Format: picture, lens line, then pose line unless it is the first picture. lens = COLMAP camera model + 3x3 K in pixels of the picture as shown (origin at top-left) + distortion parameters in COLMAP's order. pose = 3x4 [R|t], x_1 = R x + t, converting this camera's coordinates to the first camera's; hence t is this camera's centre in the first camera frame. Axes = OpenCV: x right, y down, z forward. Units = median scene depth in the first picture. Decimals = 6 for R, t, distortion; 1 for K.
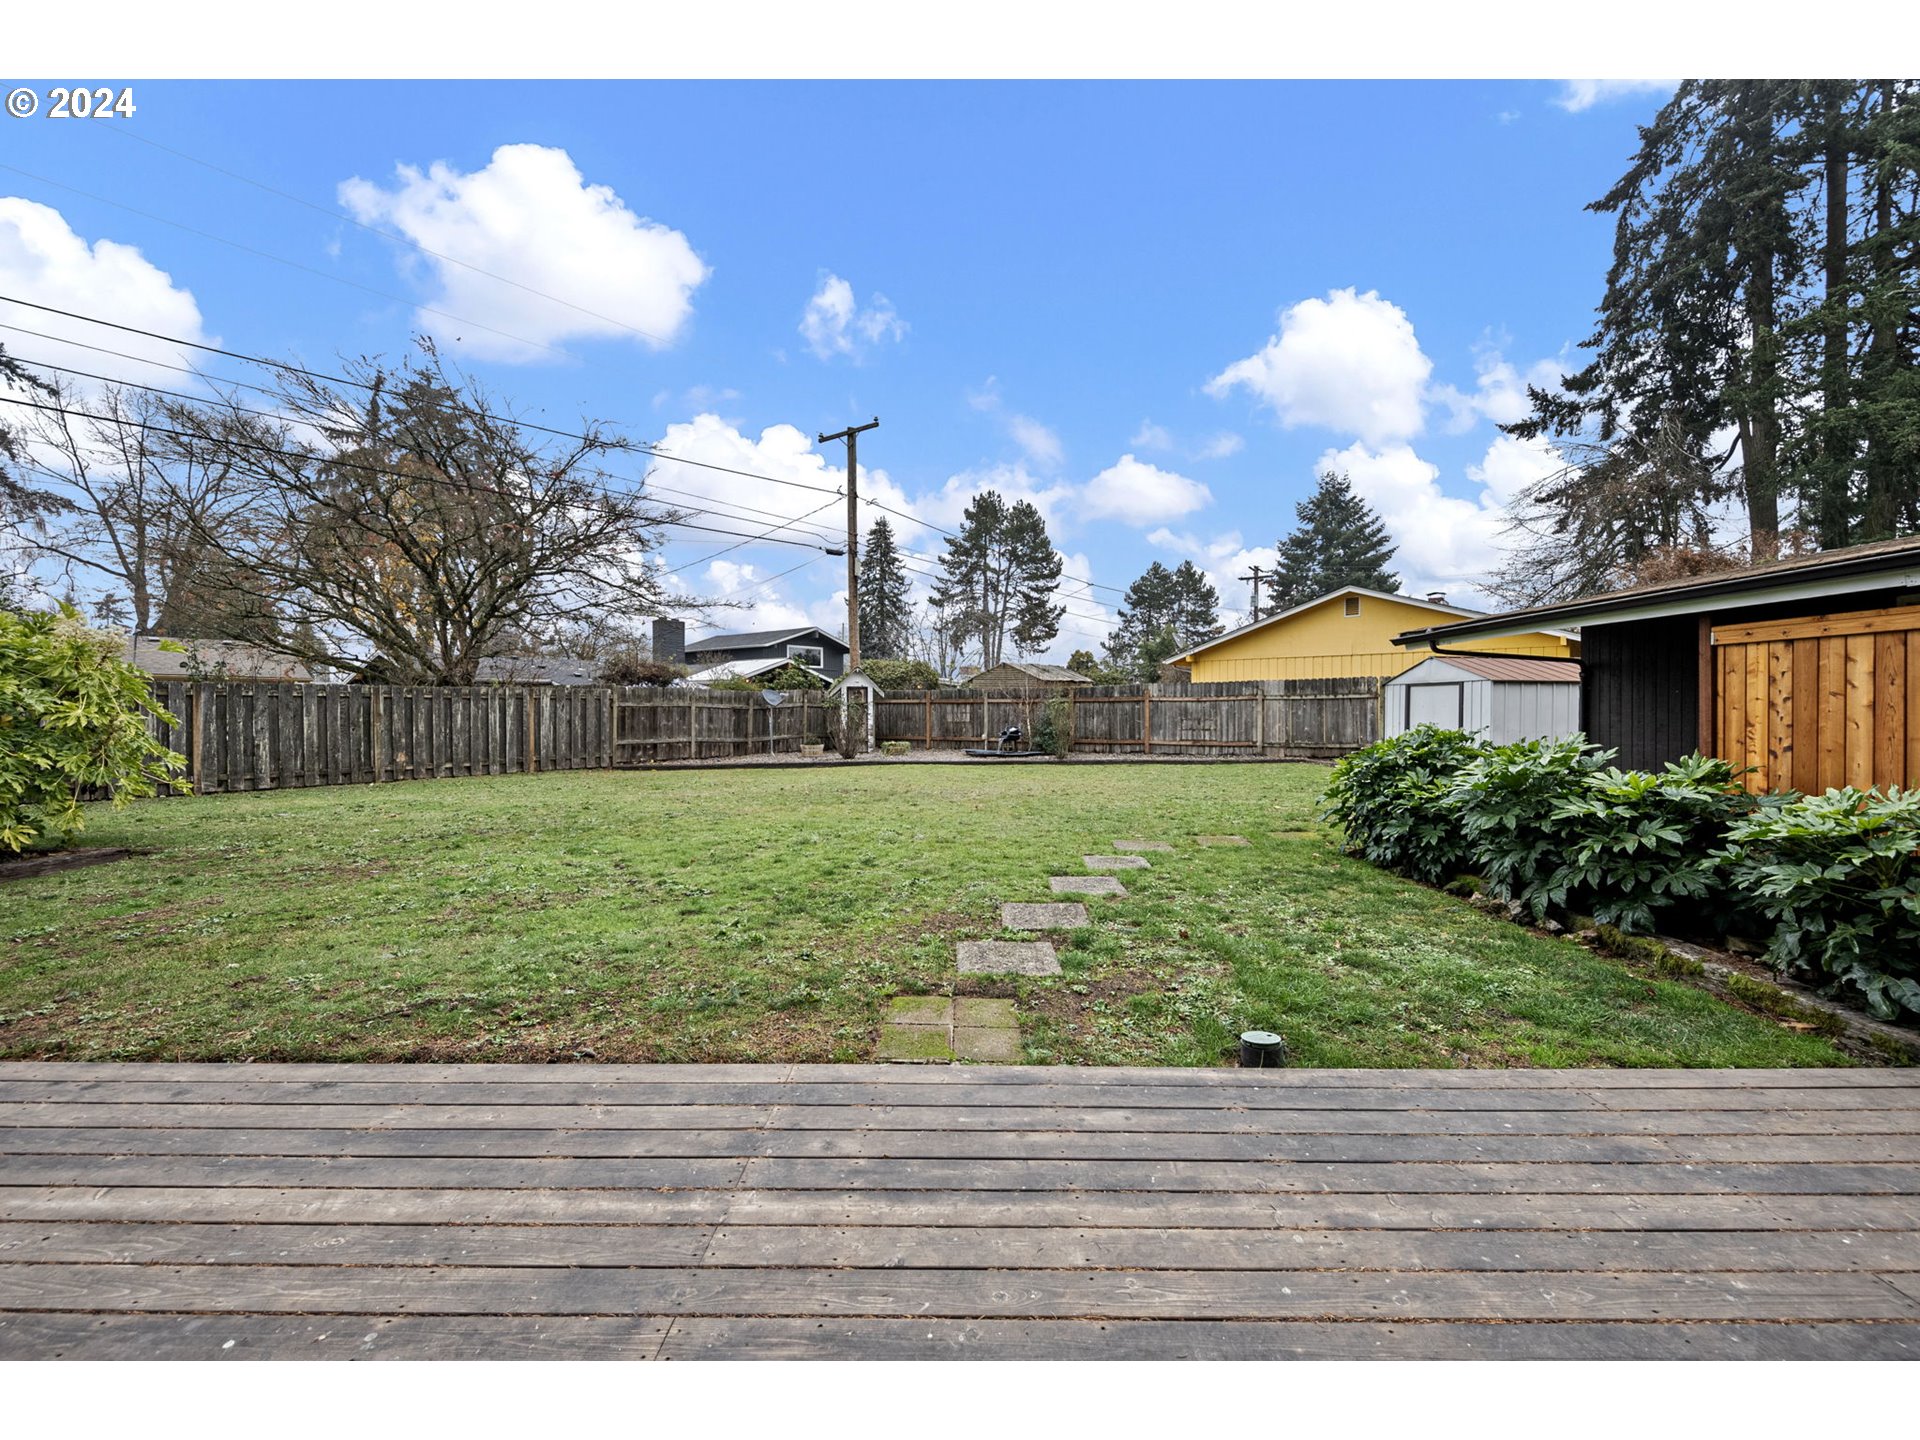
lens RADIAL K [[763.2, 0, 966.5], [0, 763.2, 708.9], [0, 0, 1]] dist [0.009292, -0.004134]
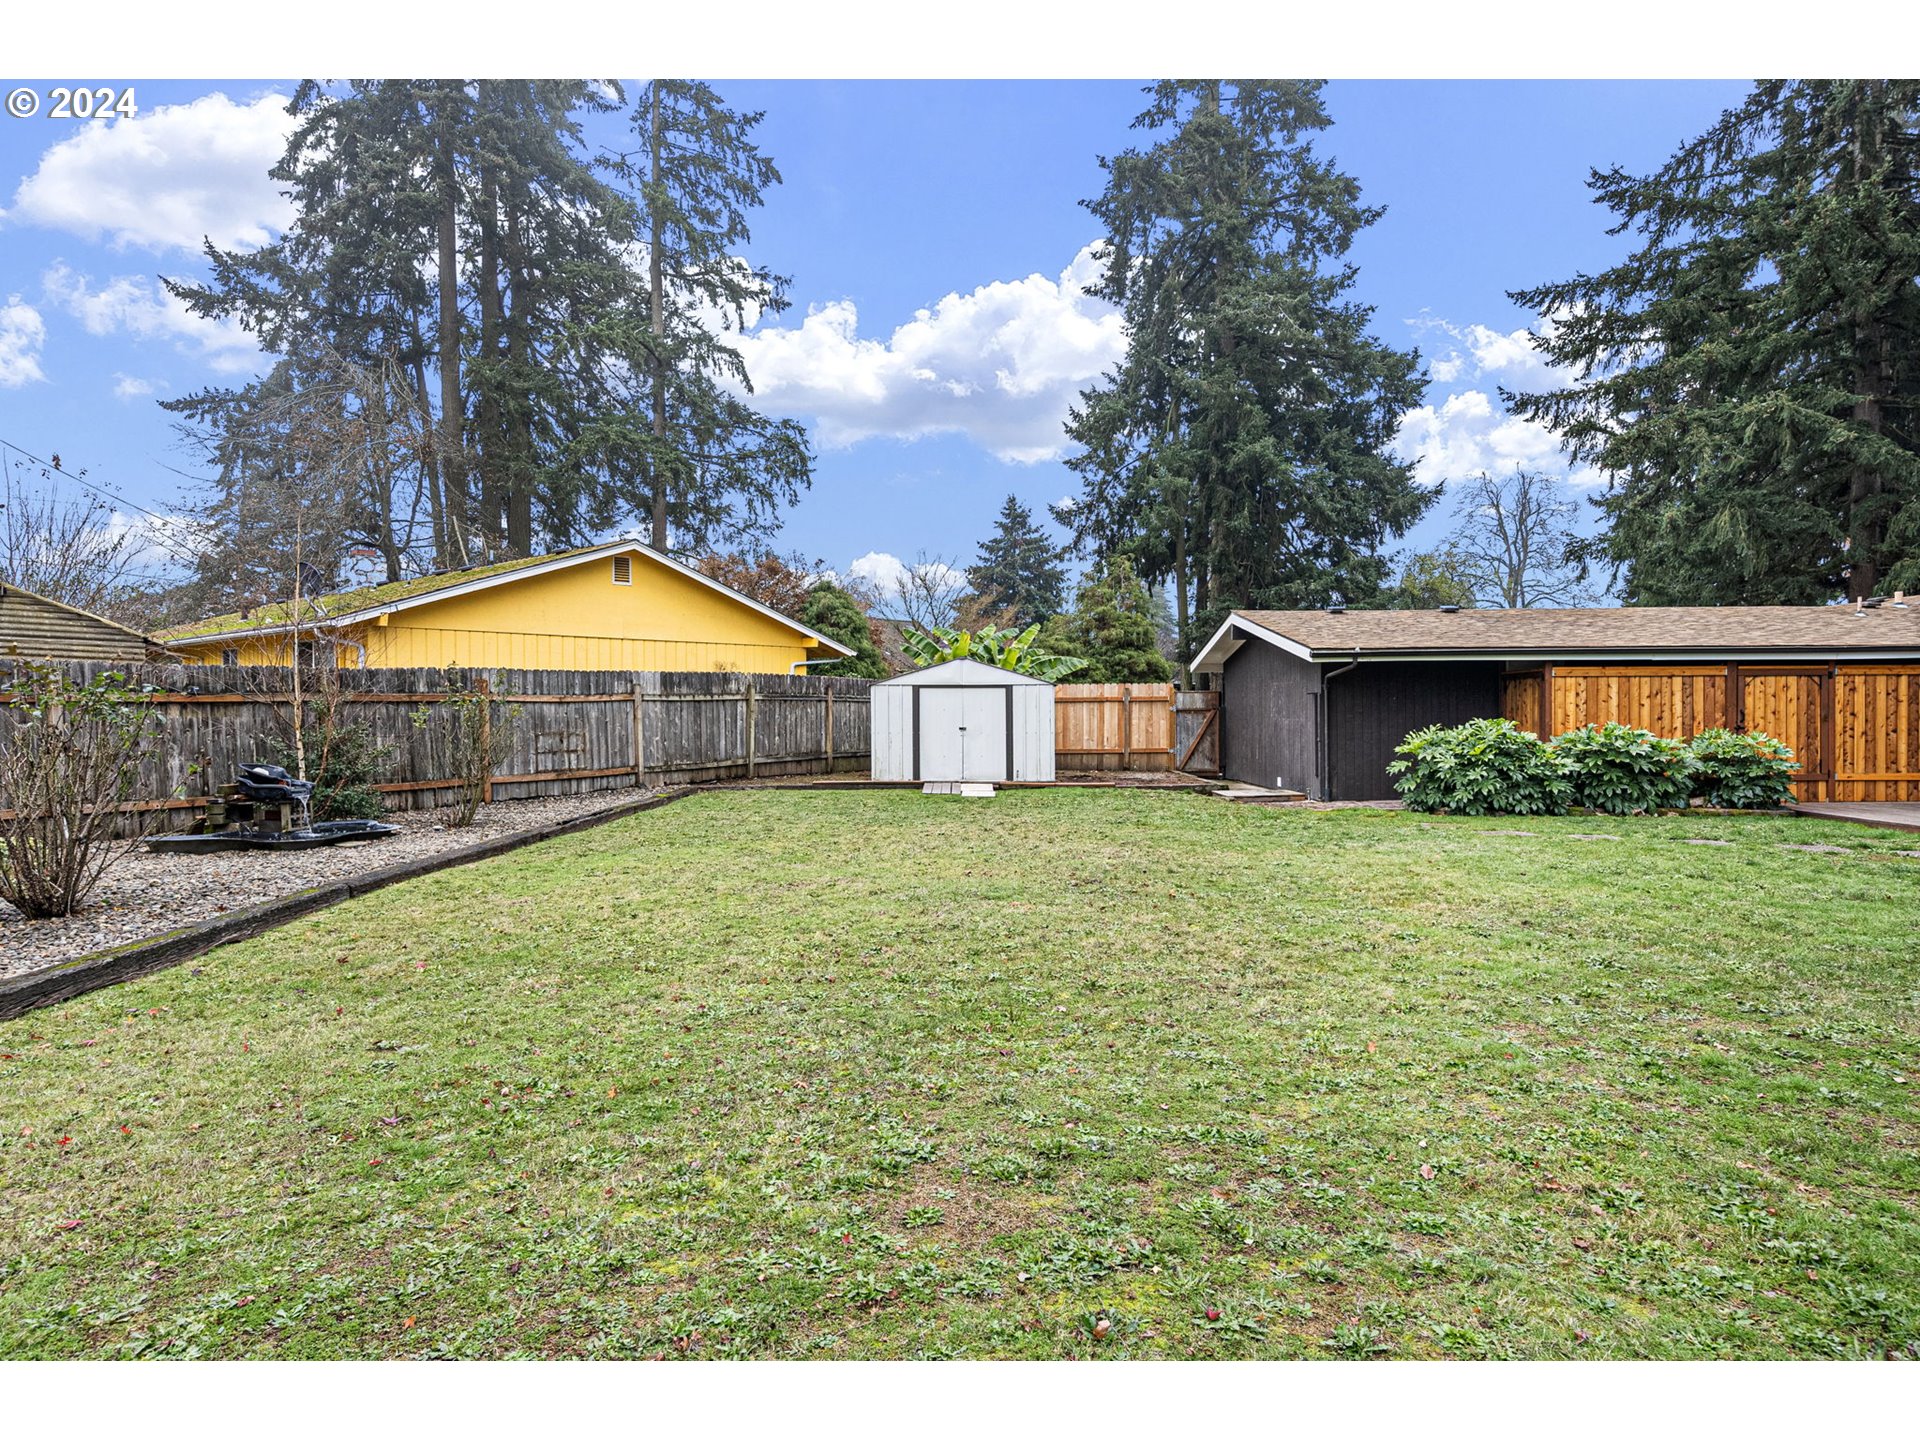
lens RADIAL K [[1119.2, 0, 968.4], [0, 1119.2, 722.4], [0, 0, 1]] dist [0.020707, -0.008284]
pose [[0.005305, -0.010320, 0.999933, -0.574767], [0.007988, 0.999915, 0.010278, -0.001227], [-0.999954, 0.007932, 0.005387, 0.730672]]
